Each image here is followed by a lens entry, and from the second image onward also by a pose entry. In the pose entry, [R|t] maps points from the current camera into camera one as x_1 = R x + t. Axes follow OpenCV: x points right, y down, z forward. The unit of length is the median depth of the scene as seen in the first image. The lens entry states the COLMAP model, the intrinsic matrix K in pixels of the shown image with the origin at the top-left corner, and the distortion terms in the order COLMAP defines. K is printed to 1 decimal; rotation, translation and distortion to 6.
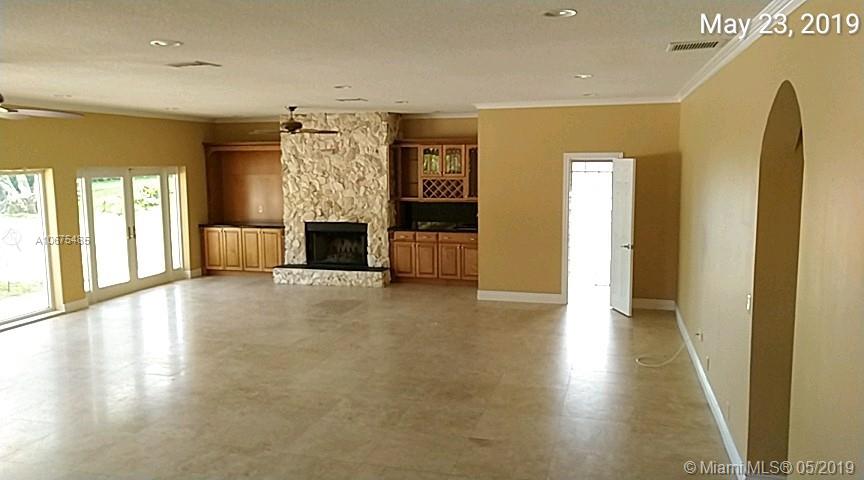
lens RADIAL K [[672.0, 0, 432.5], [0, 672.0, 241.8], [0, 0, 1]] dist [0.006867, -0.002270]
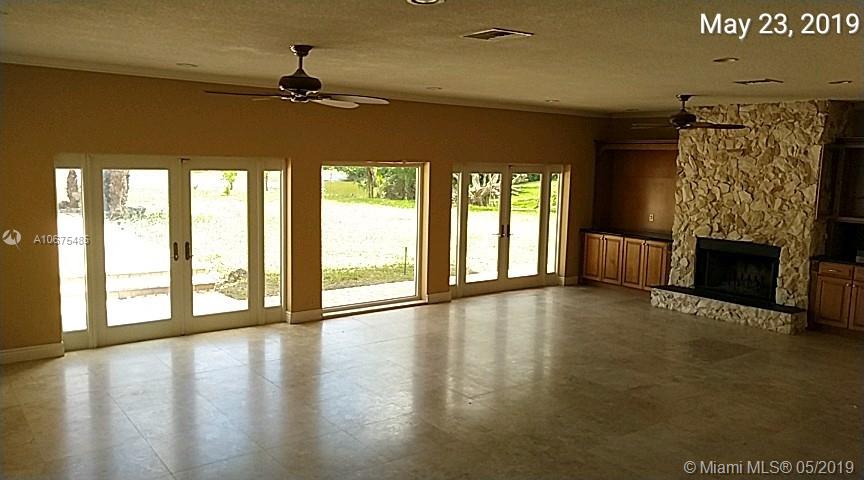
lens RADIAL K [[672.0, 0, 414.0], [0, 672.0, 242.4], [0, 0, 1]] dist [0.006867, -0.002270]
pose [[0.786727, 0.101923, -0.608828, 0.040337], [-0.104215, 0.994048, 0.031746, -0.013838], [0.608440, 0.038474, 0.792667, 0.142819]]
